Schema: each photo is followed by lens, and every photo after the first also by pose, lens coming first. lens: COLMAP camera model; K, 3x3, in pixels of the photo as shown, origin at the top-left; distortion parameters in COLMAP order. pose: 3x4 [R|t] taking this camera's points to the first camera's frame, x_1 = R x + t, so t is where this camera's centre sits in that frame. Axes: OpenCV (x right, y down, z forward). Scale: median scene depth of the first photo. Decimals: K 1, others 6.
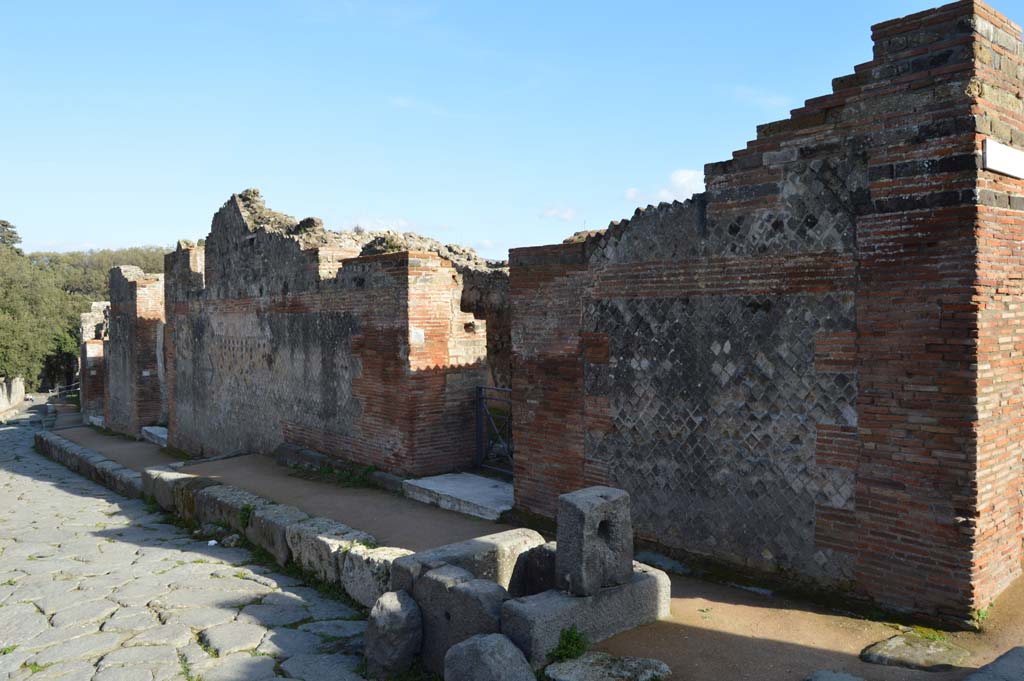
lens RADIAL K [[802.0, 0, 511.4], [0, 802.0, 336.7], [0, 0, 1]] dist [-0.081770, 0.023996]
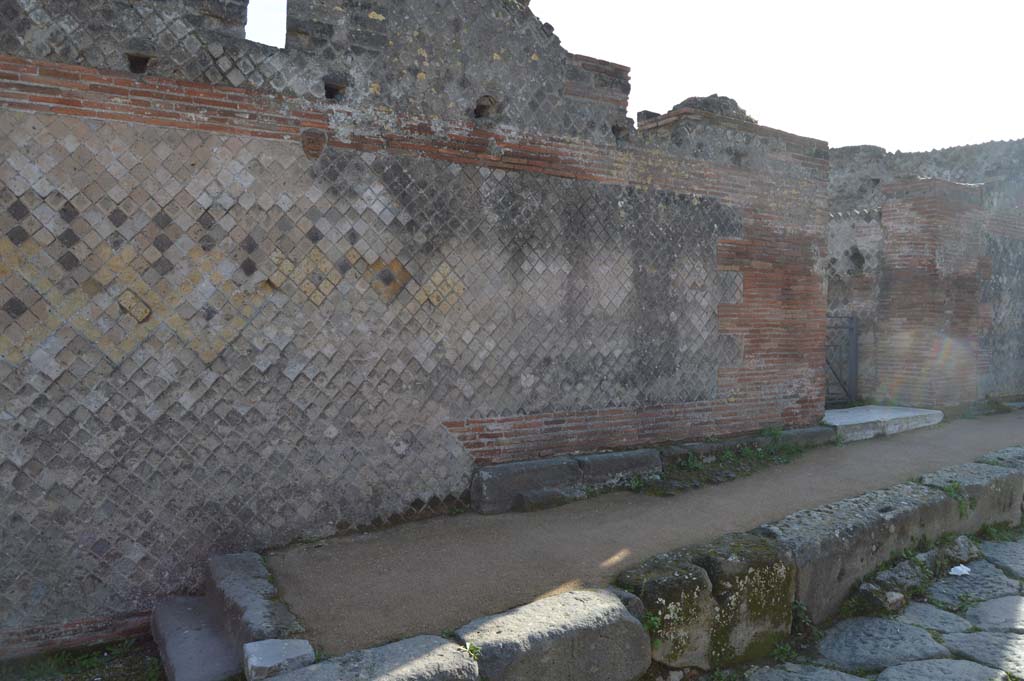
lens RADIAL K [[802.0, 0, 511.8], [0, 802.0, 340.0], [0, 0, 1]] dist [-0.081770, 0.023996]
pose [[0.070896, -0.011006, 0.997423, -0.869392], [0.018668, 0.999779, 0.009705, 0.073318], [-0.997309, 0.017931, 0.071086, 1.156179]]
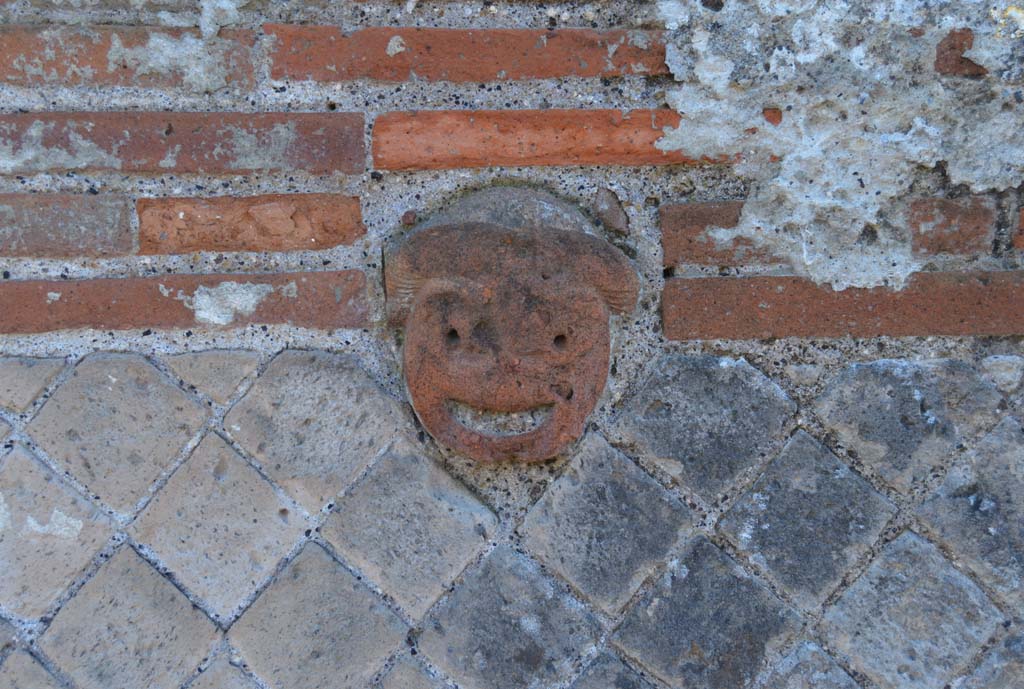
lens RADIAL K [[1349.6, 0, 511.7], [0, 1349.6, 344.6], [0, 0, 1]] dist [0.018654, 0.000000]
pose [[0.619177, -0.019434, 0.785011, -0.474511], [0.012023, 0.999811, 0.015268, -0.039507], [-0.785160, -0.000015, 0.619293, 1.254397]]
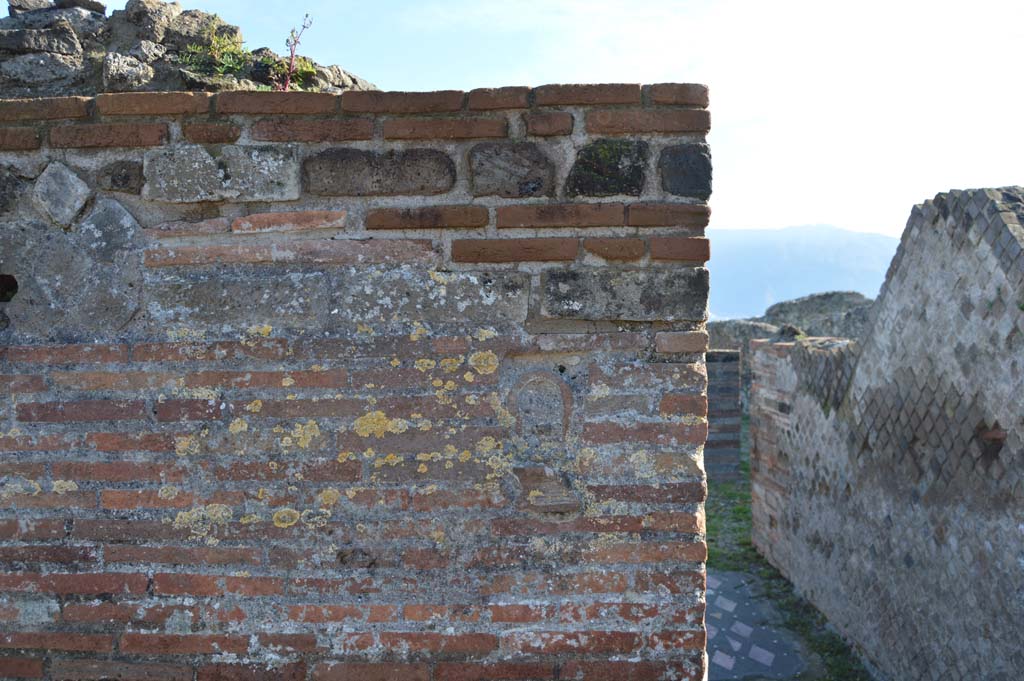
lens RADIAL K [[802.0, 0, 511.5], [0, 802.0, 343.2], [0, 0, 1]] dist [-0.081770, 0.023996]
pose [[0.620318, -0.011225, 0.784270, -0.233006], [0.027847, 0.999582, -0.007719, -0.057822], [-0.783856, 0.026627, 0.620372, 0.859850]]
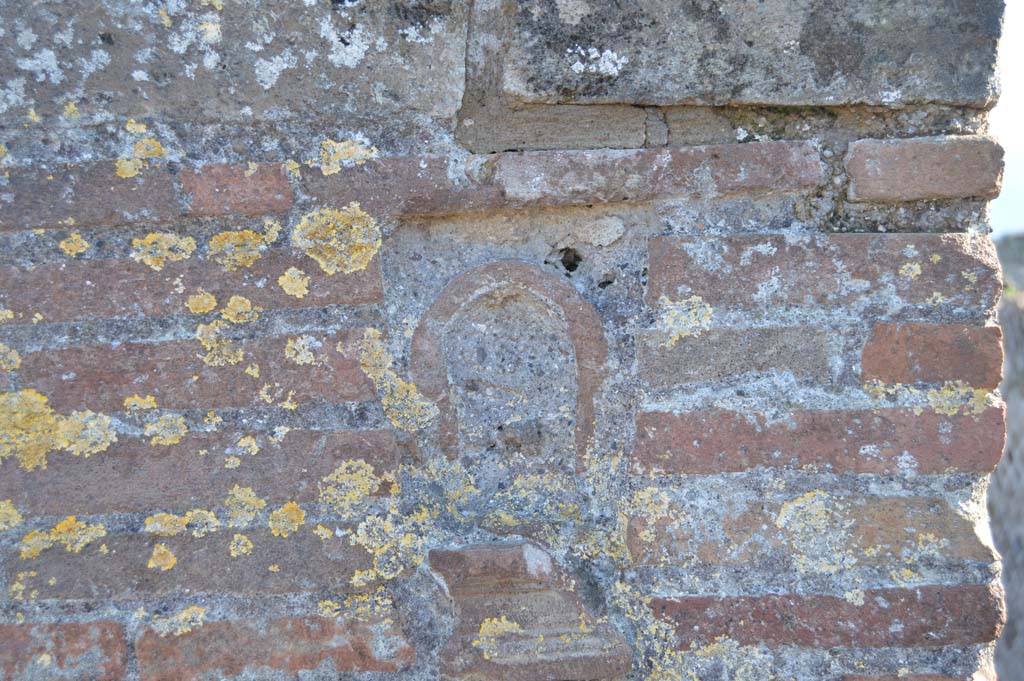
lens RADIAL K [[1348.4, 0, 512.6], [0, 1348.4, 339.1], [0, 0, 1]] dist [-0.037838, 0.000000]
pose [[0.610922, -0.029369, 0.791146, -0.188505], [0.045541, 0.998961, 0.001916, -0.050478], [-0.790379, 0.034859, 0.611625, 0.890336]]
